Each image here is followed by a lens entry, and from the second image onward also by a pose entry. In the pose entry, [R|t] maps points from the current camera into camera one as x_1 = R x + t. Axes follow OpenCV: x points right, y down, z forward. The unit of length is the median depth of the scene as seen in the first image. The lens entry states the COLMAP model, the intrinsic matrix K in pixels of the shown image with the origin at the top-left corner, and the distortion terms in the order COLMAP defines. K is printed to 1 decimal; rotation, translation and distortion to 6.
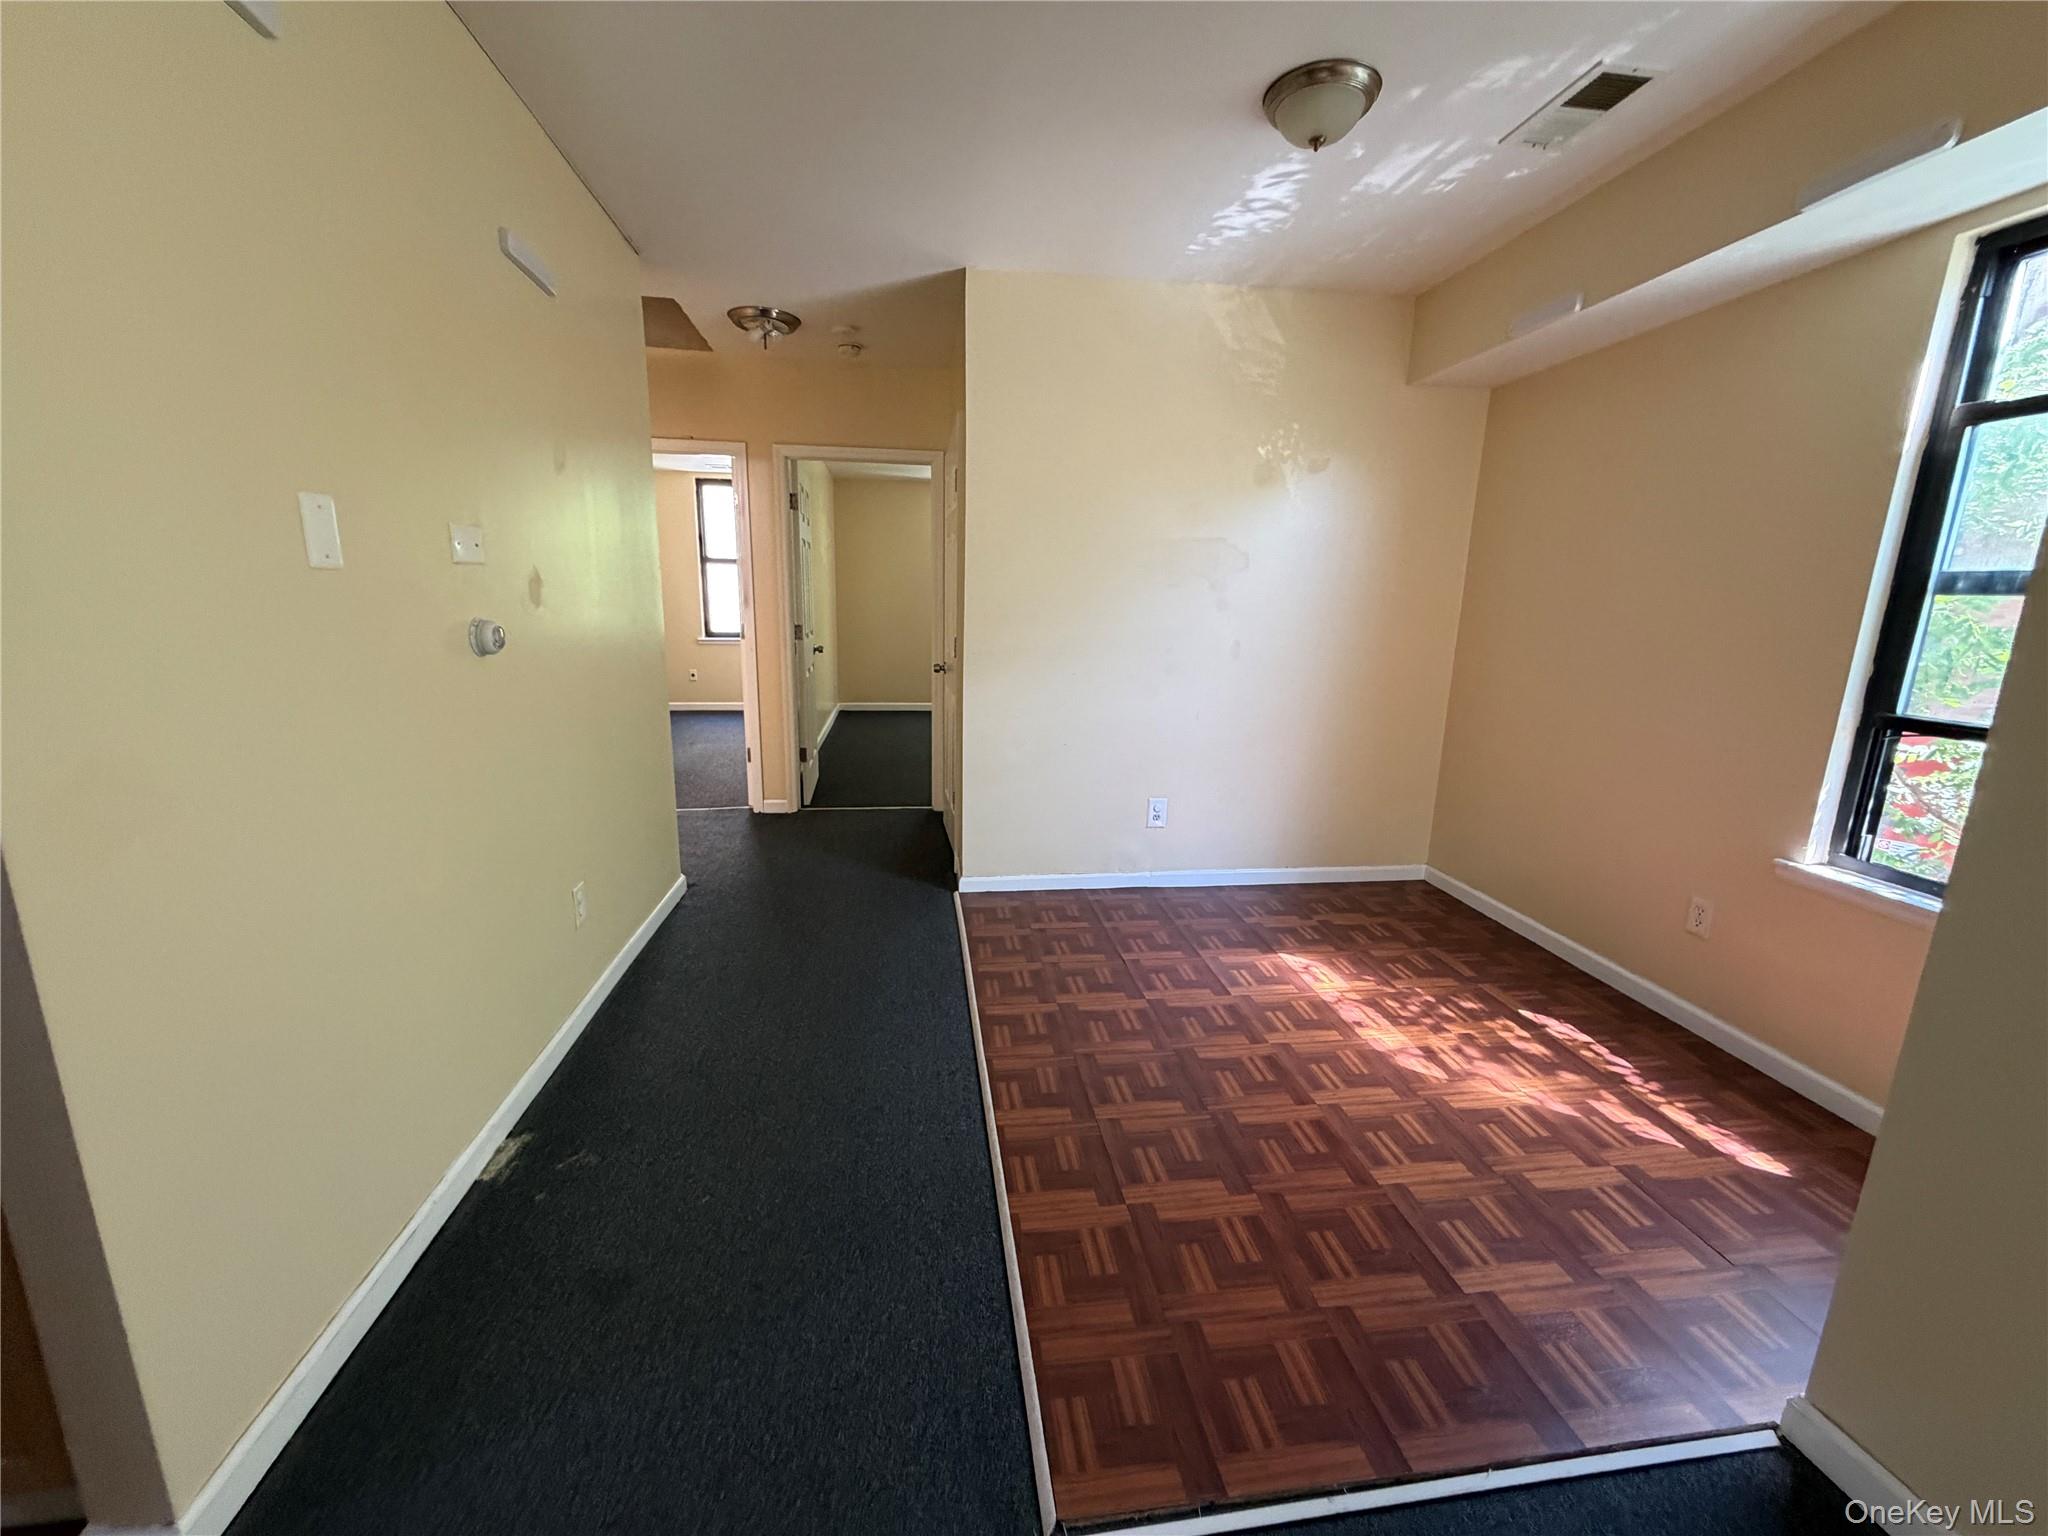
lens RADIAL K [[819.7, 0, 1023.5], [0, 819.7, 773.5], [0, 0, 1]] dist [0.001689, 0.000340]
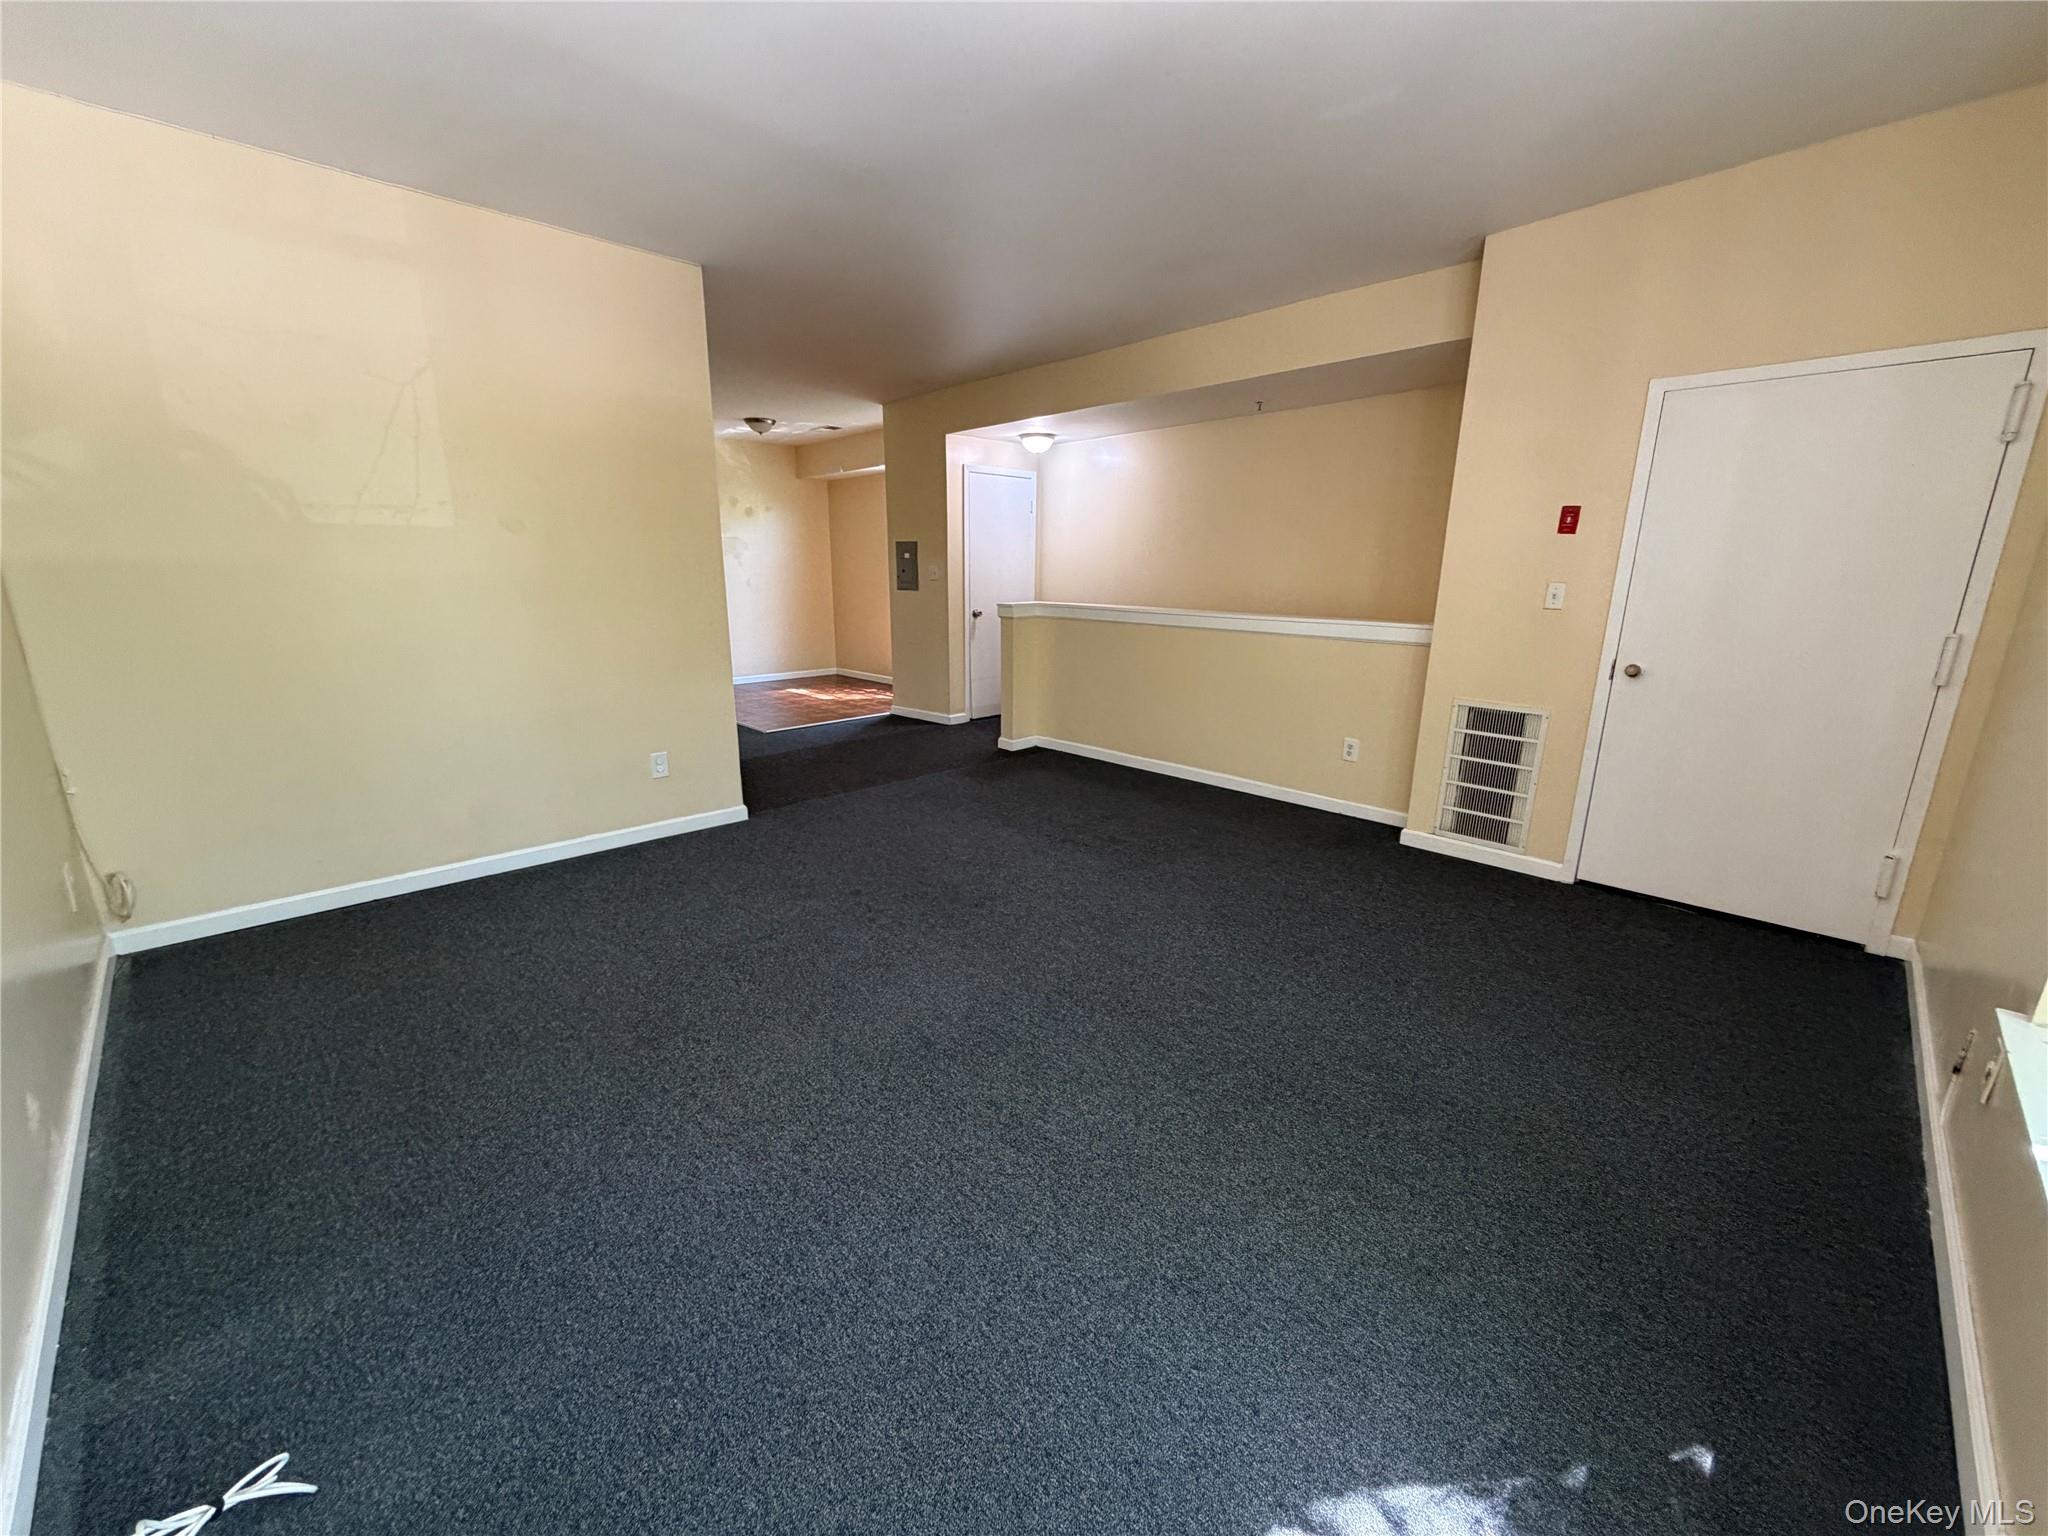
lens RADIAL K [[819.7, 0, 1023.5], [0, 819.7, 773.5], [0, 0, 1]] dist [0.001689, 0.000340]
pose [[0.795088, -0.166448, 0.583207, -0.769960], [0.141530, 0.985975, 0.088450, 0.394639], [-0.589749, 0.012215, 0.807494, -1.843527]]
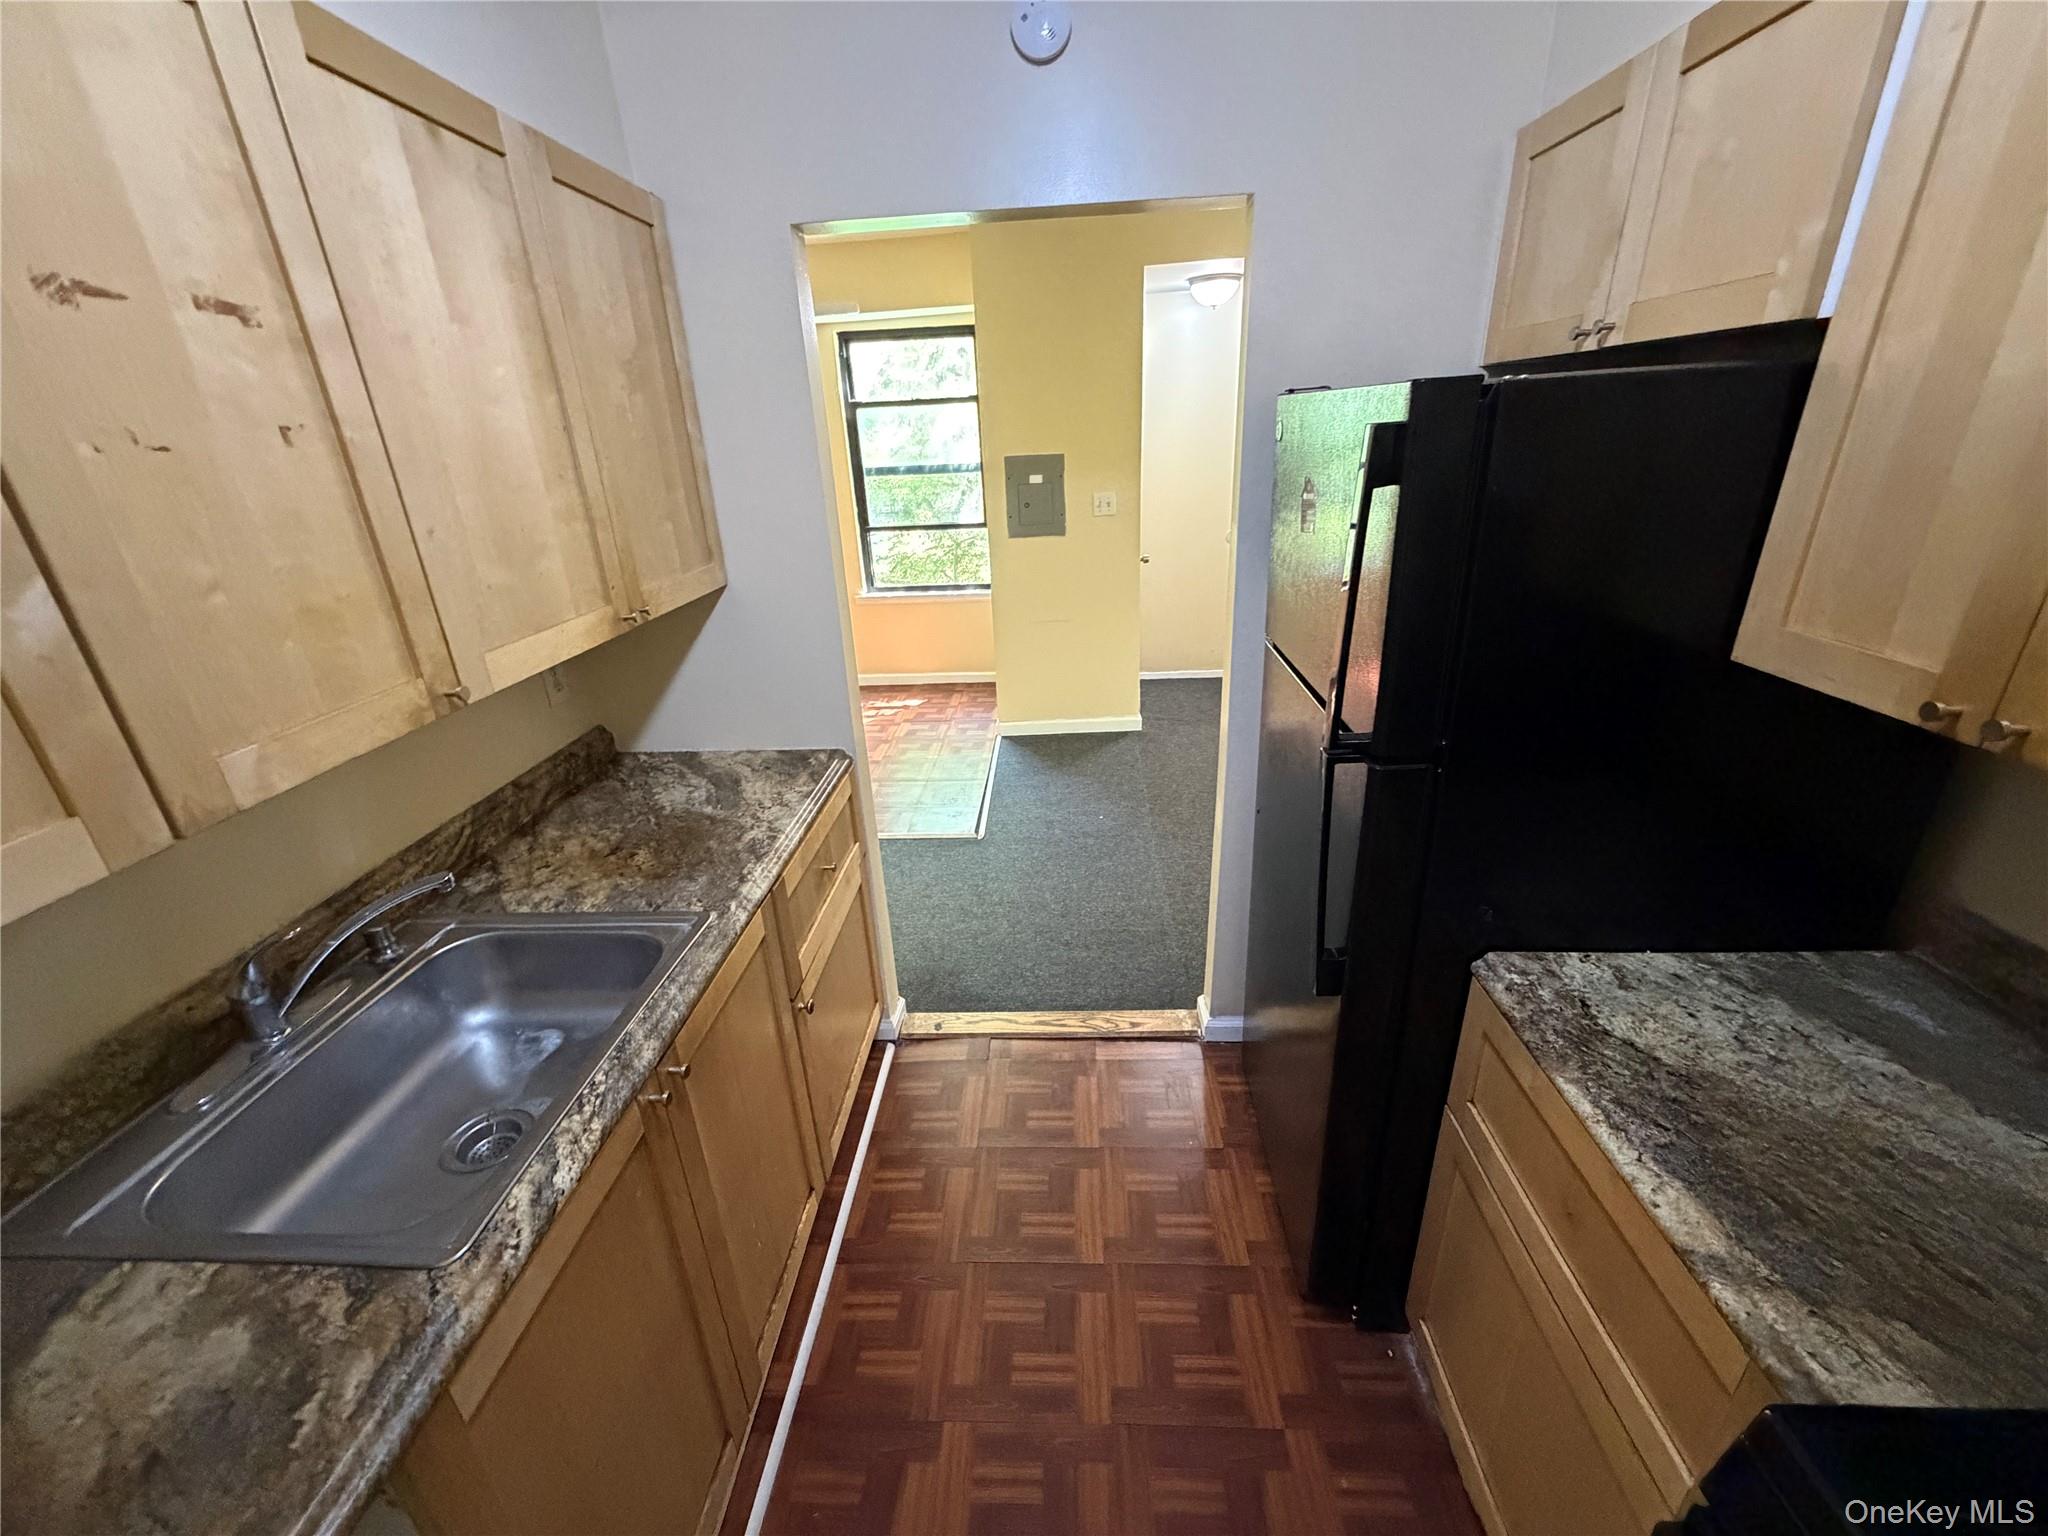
lens RADIAL K [[819.7, 0, 1023.5], [0, 819.7, 773.5], [0, 0, 1]] dist [0.001689, 0.000340]
pose [[0.187547, -0.416193, 0.889725, -1.036883], [0.260382, 0.894458, 0.363520, -0.134944], [-0.947115, 0.163491, 0.276122, -0.013692]]
